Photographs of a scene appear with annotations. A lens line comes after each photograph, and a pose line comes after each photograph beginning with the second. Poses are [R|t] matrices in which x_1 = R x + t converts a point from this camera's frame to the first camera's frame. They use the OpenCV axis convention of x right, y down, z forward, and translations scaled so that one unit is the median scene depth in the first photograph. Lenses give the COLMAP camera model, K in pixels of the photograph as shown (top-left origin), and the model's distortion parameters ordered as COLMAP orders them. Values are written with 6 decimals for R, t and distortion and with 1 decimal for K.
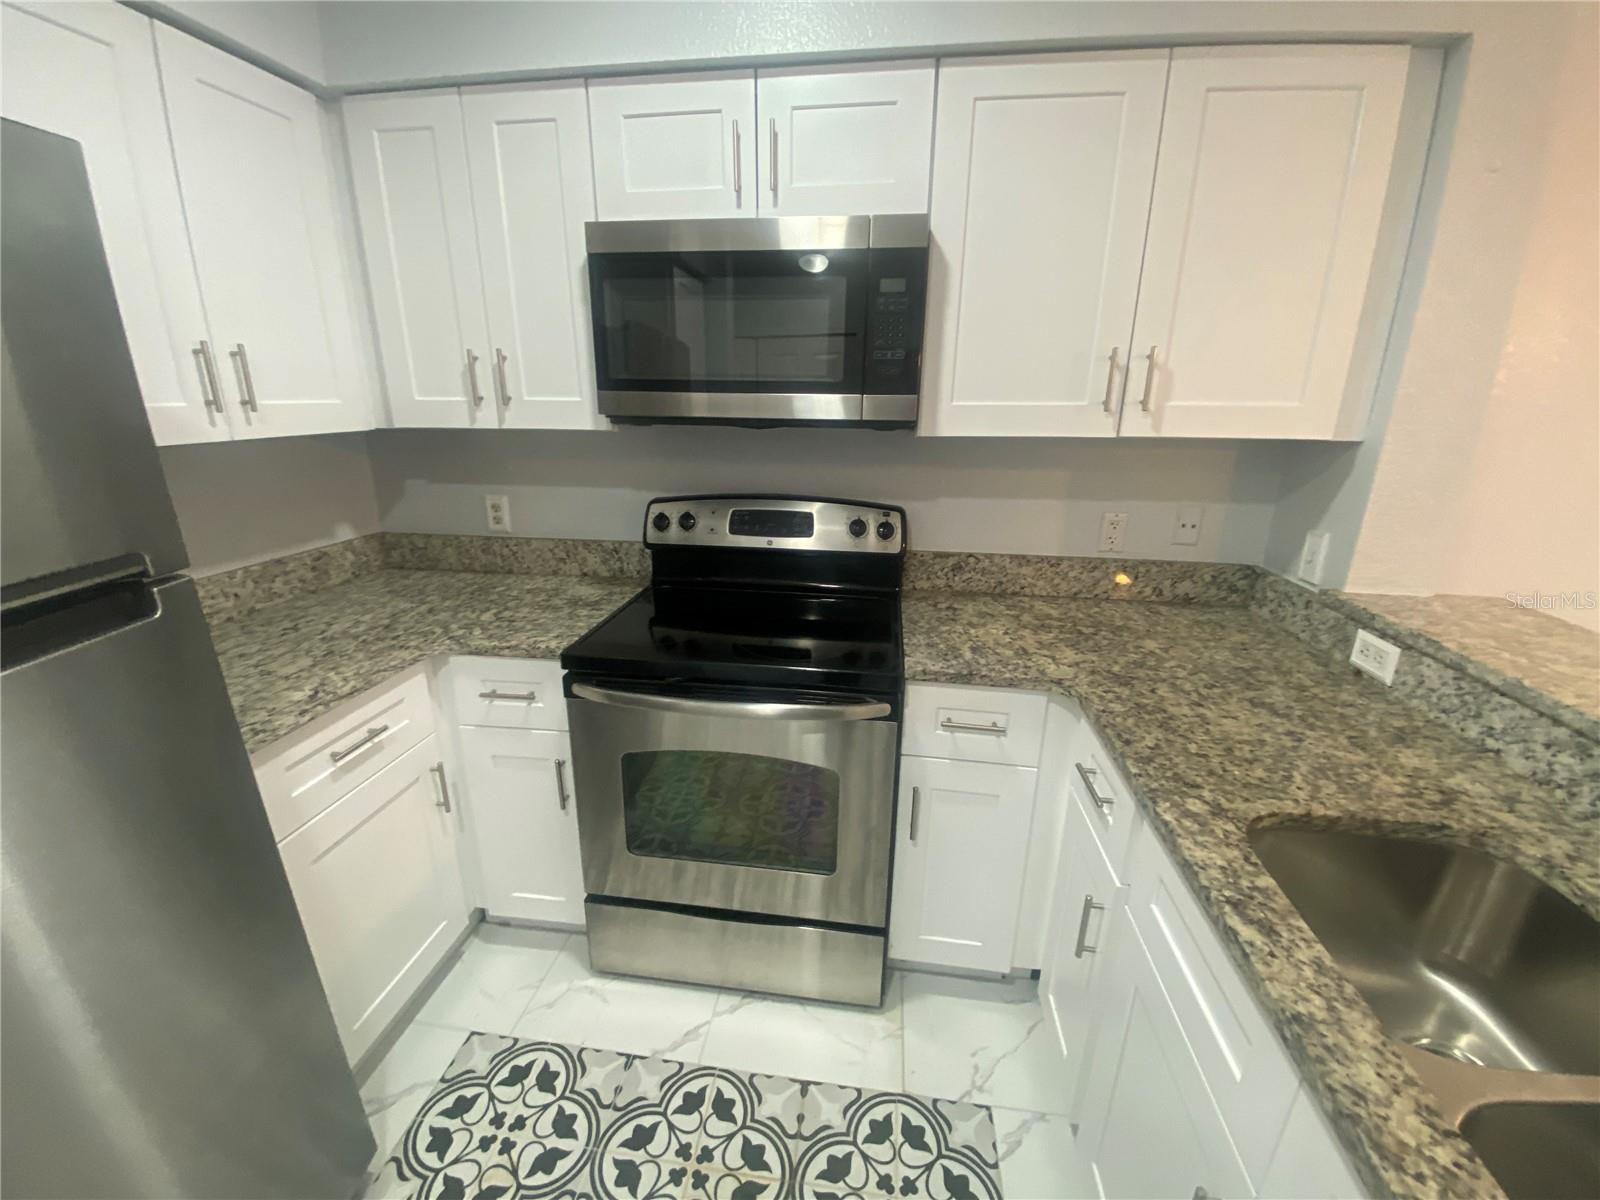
lens RADIAL K [[640.4, 0, 797.7], [0, 640.4, 598.4], [0, 0, 1]] dist [0.026899, -0.025918]
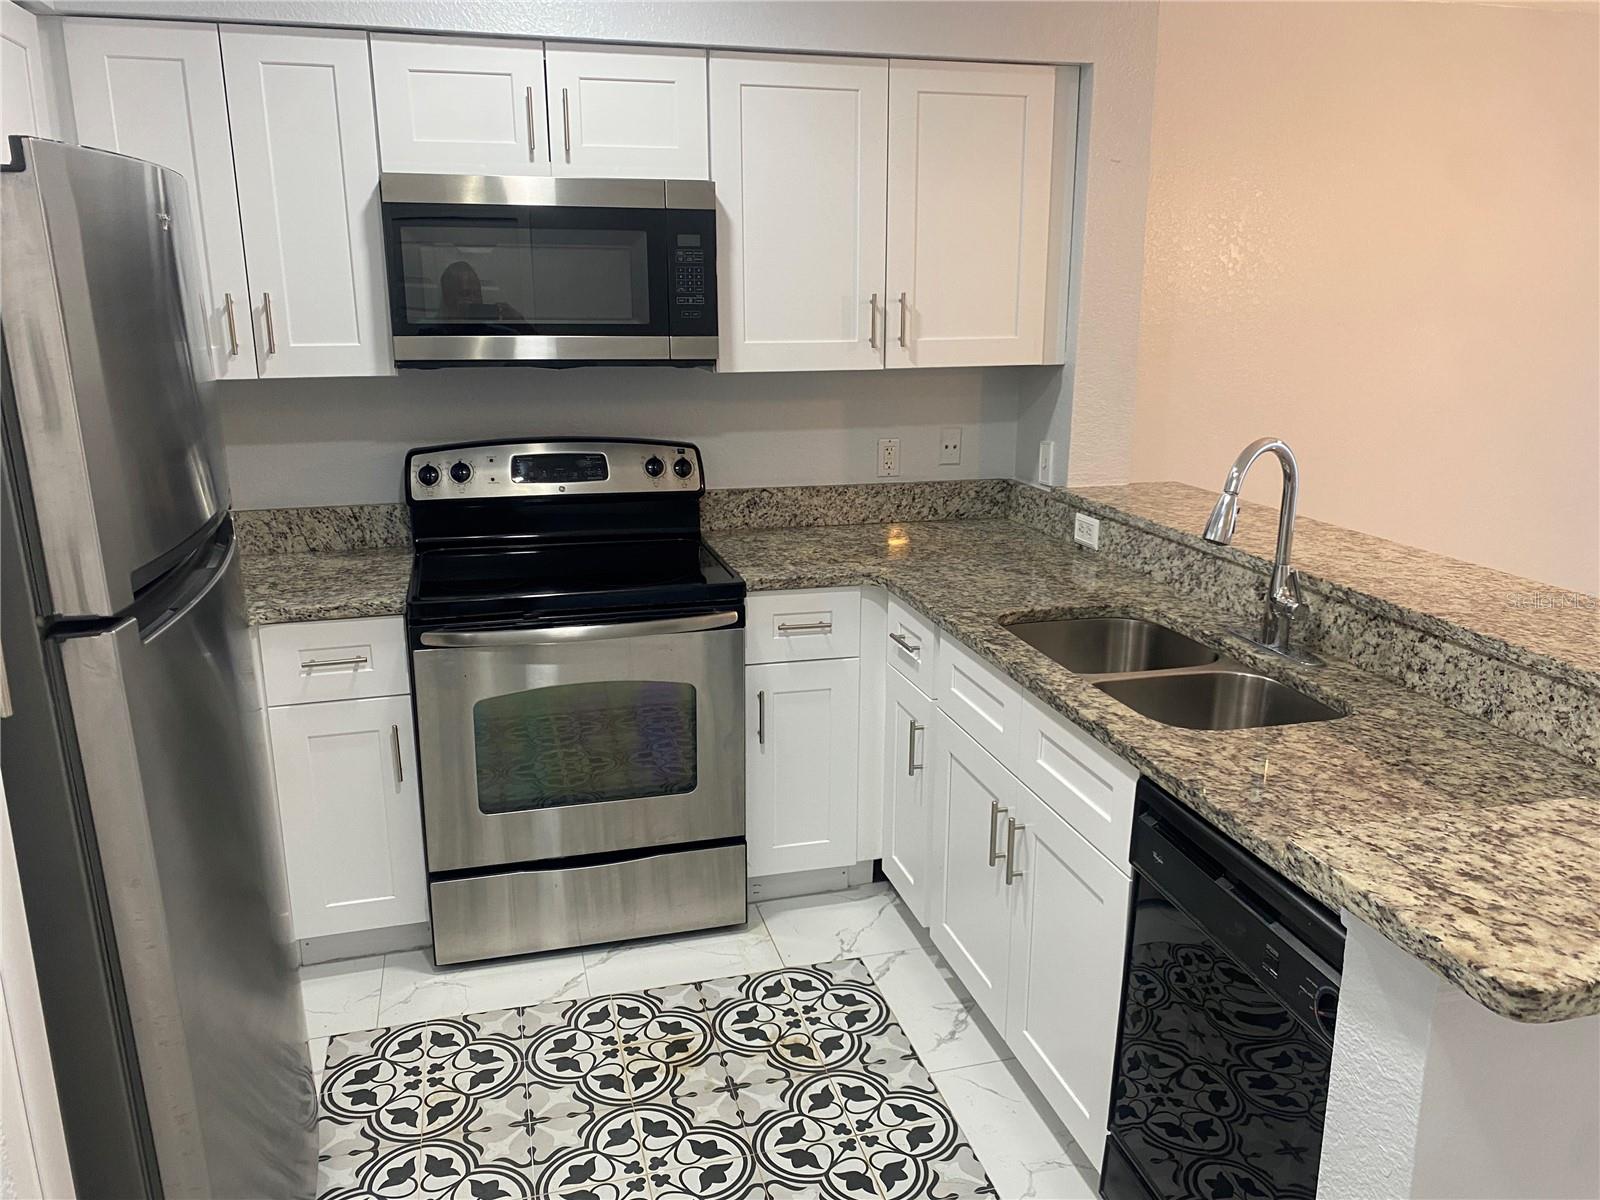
lens RADIAL K [[1236.3, 0, 800.6], [0, 1236.3, 591.7], [0, 0, 1]] dist [0.062940, -0.086201]
pose [[0.918962, -0.101433, 0.381079, -0.534244], [0.123462, 0.991775, -0.033743, 0.205047], [-0.374522, 0.078057, 0.923927, -0.974075]]
